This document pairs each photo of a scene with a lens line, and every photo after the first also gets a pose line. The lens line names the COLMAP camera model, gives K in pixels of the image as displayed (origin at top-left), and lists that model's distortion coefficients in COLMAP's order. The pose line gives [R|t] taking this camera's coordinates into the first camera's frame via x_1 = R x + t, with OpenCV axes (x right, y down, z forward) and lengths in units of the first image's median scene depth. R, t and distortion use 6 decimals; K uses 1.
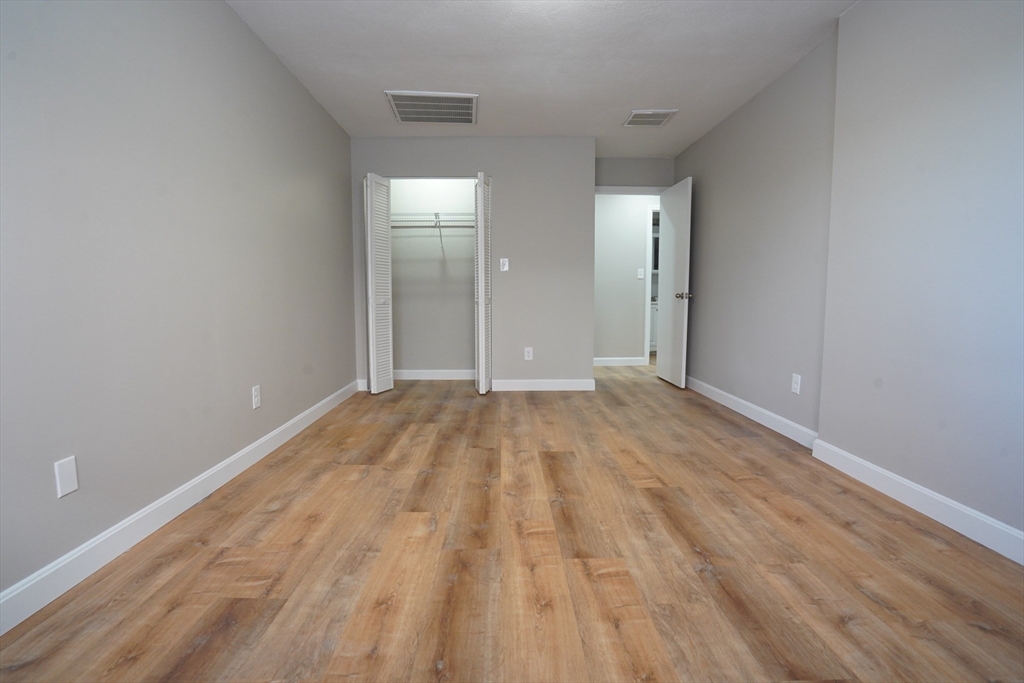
lens RADIAL K [[508.3, 0, 512.0], [0, 508.3, 341.5], [0, 0, 1]] dist [-0.072038, 0.035106]
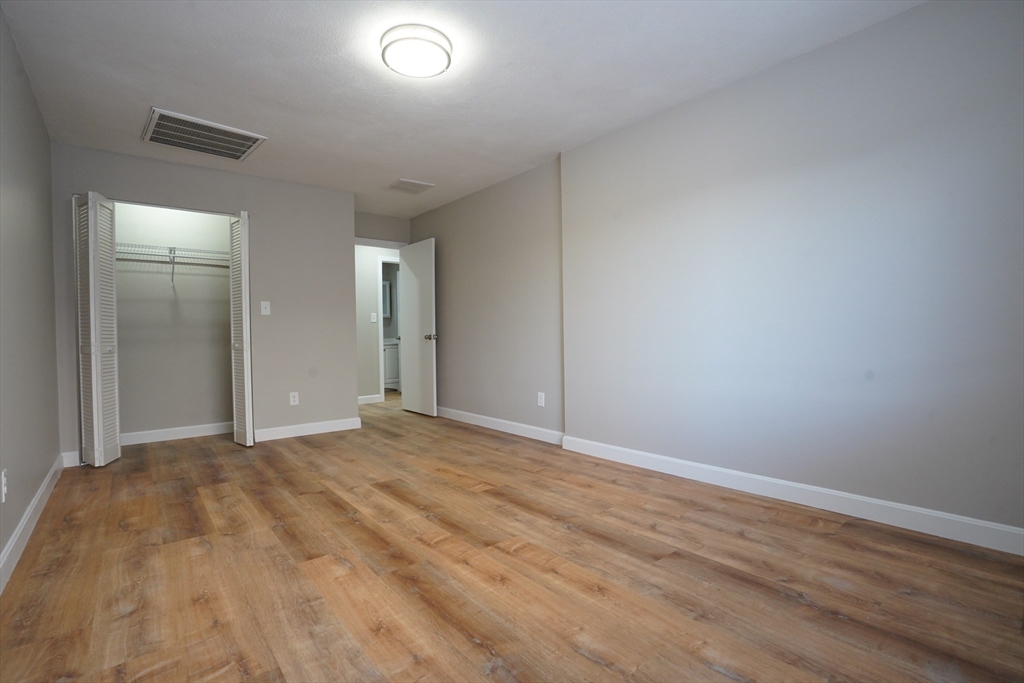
lens RADIAL K [[508.3, 0, 512.0], [0, 508.3, 341.5], [0, 0, 1]] dist [-0.072038, 0.035106]
pose [[0.758316, -0.019518, 0.651595, -0.430389], [0.072483, 0.995878, -0.054524, -0.003985], [-0.647845, 0.088576, 0.756605, -0.024093]]
